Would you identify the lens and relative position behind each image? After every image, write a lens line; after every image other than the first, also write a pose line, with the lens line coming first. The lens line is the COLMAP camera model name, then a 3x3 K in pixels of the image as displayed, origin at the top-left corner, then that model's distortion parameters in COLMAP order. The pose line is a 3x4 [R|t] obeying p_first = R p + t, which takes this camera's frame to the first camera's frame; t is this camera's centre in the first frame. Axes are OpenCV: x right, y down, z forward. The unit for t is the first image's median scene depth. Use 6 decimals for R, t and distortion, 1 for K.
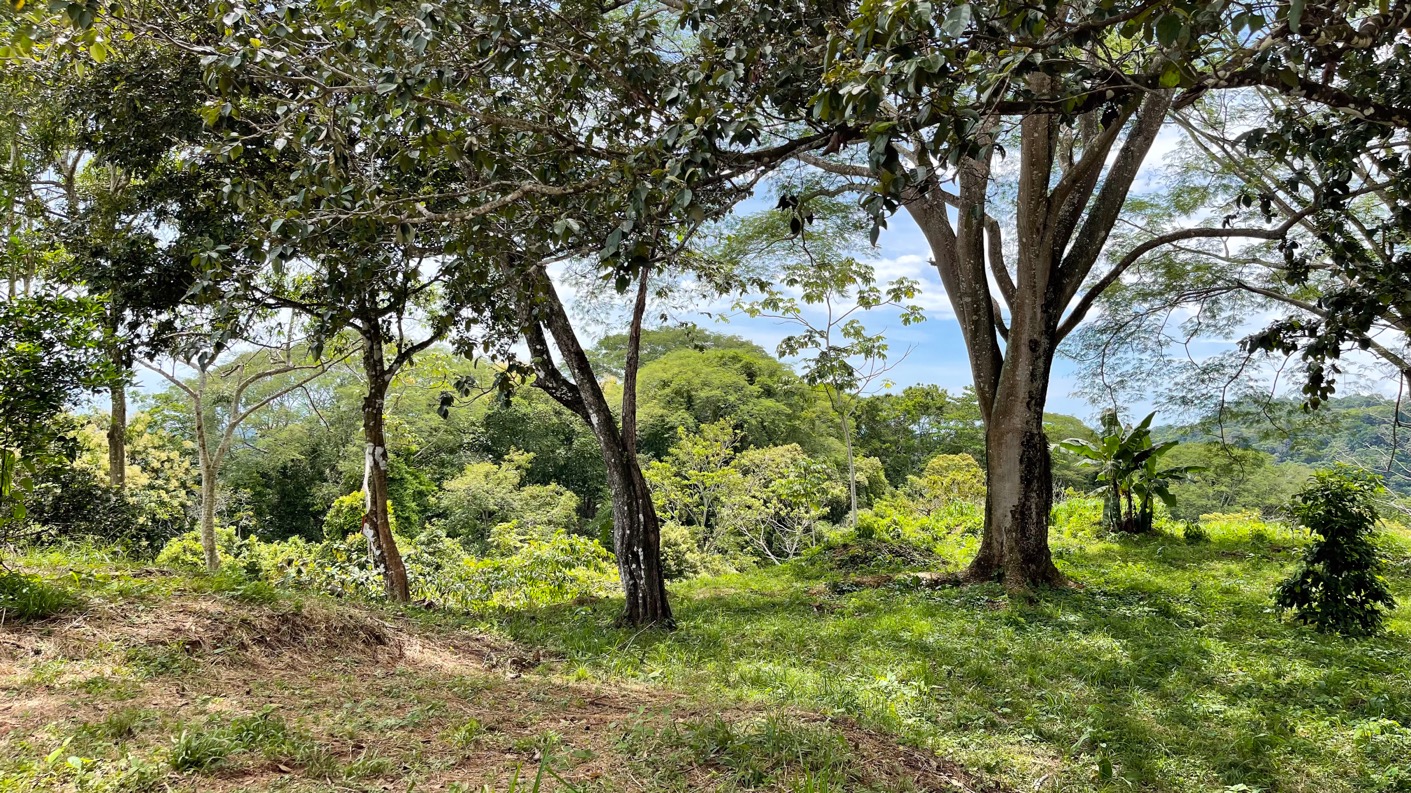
lens RADIAL K [[1009.5, 0, 729.6], [0, 1009.5, 386.9], [0, 0, 1]] dist [0.017170, -0.013323]
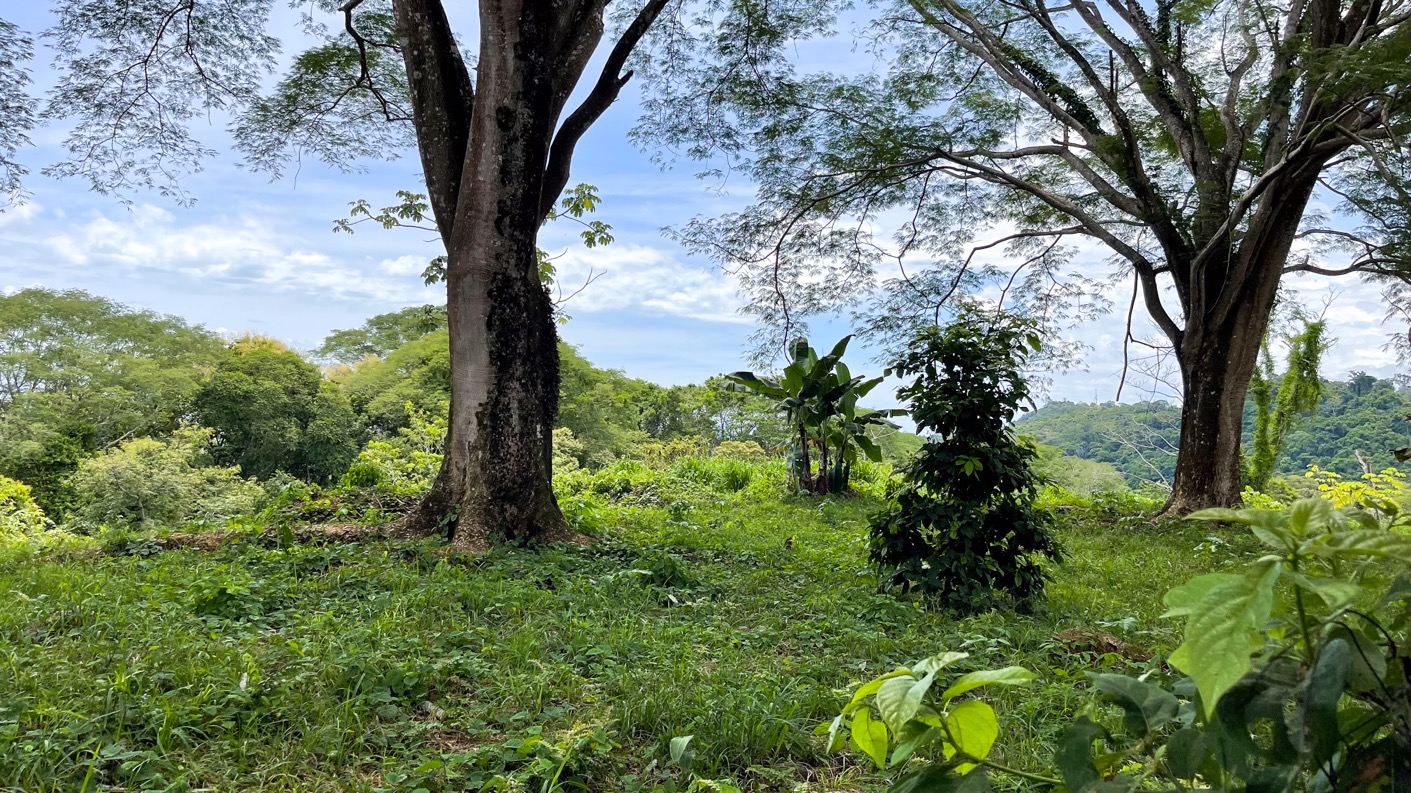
lens RADIAL K [[1009.5, 0, 731.4], [0, 1009.5, 395.4], [0, 0, 1]] dist [0.017170, -0.013323]
pose [[0.986841, 0.011339, 0.161298, 0.084143], [-0.012158, 0.999918, 0.004089, 0.027529], [-0.161239, -0.005996, 0.986897, 0.104387]]
